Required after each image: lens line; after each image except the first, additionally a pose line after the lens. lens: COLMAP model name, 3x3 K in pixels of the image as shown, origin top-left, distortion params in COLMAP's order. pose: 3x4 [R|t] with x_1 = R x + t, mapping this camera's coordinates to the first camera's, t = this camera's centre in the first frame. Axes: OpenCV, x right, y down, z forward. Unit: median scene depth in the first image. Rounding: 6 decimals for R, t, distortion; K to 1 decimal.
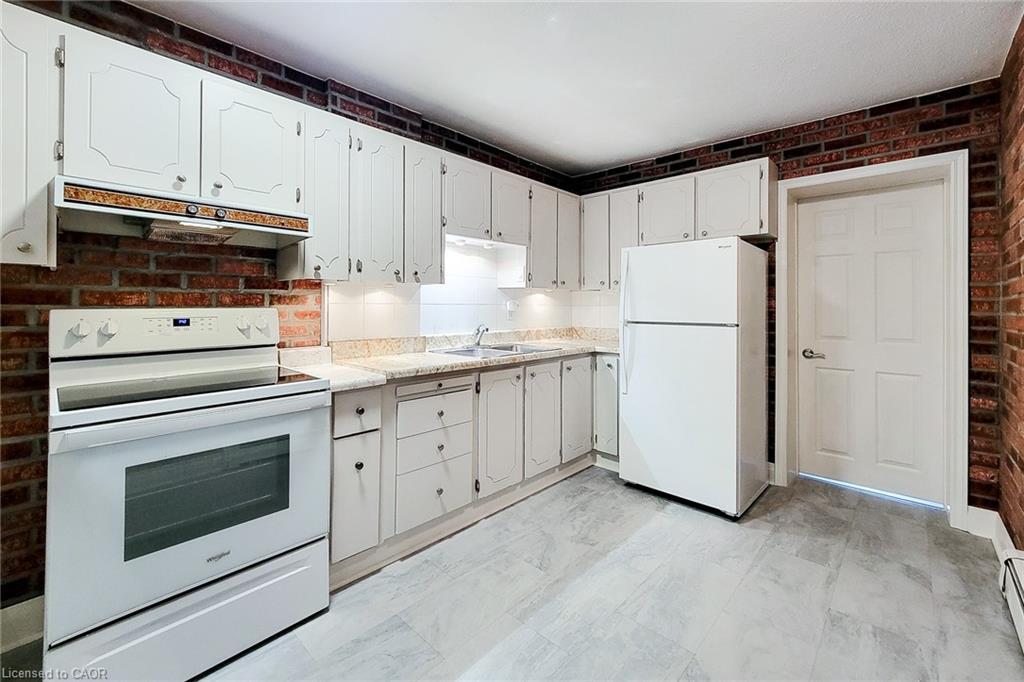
lens RADIAL K [[425.0, 0, 511.8], [0, 425.0, 305.0], [0, 0, 1]] dist [0.001234, 0.000028]
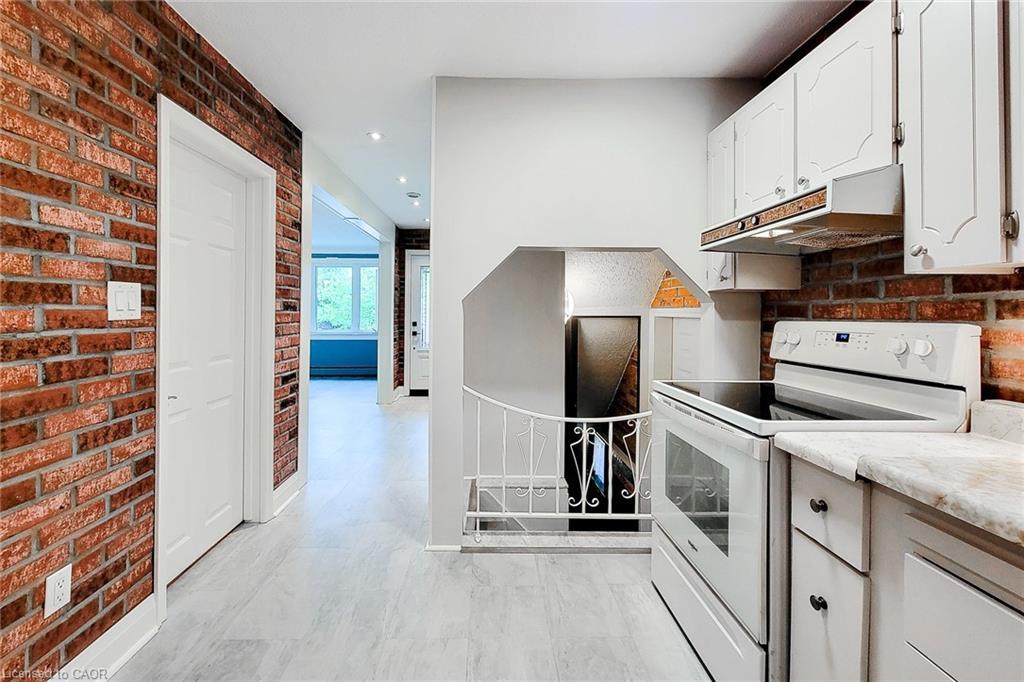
lens RADIAL K [[430.5, 0, 489.5], [0, 430.5, 312.1], [0, 0, 1]] dist [-0.001400, -0.000159]
pose [[-0.731215, -0.013811, -0.682007, 0.321938], [-0.013828, 0.999890, -0.005423, 0.002835], [0.682007, 0.005465, -0.731325, 1.021807]]
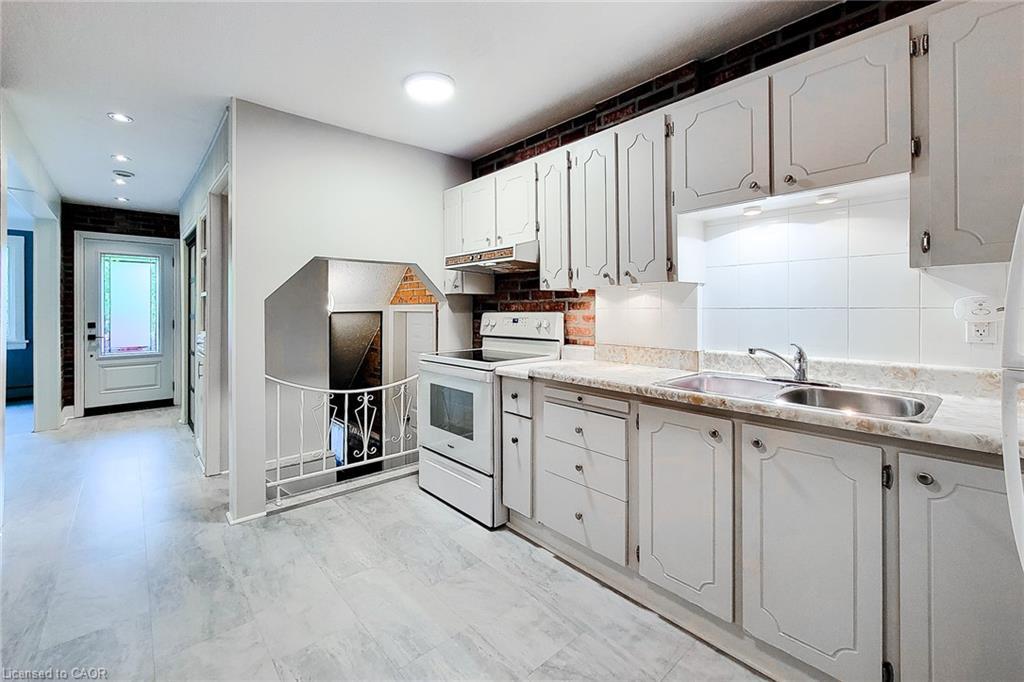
lens RADIAL K [[438.7, 0, 504.6], [0, 438.7, 312.0], [0, 0, 1]] dist [0.002258, 0.001061]
pose [[-0.108895, 0.001191, -0.994053, 0.832490], [0.001594, 0.999998, 0.001023, 0.004228], [0.994052, -0.001473, -0.108896, 1.015667]]
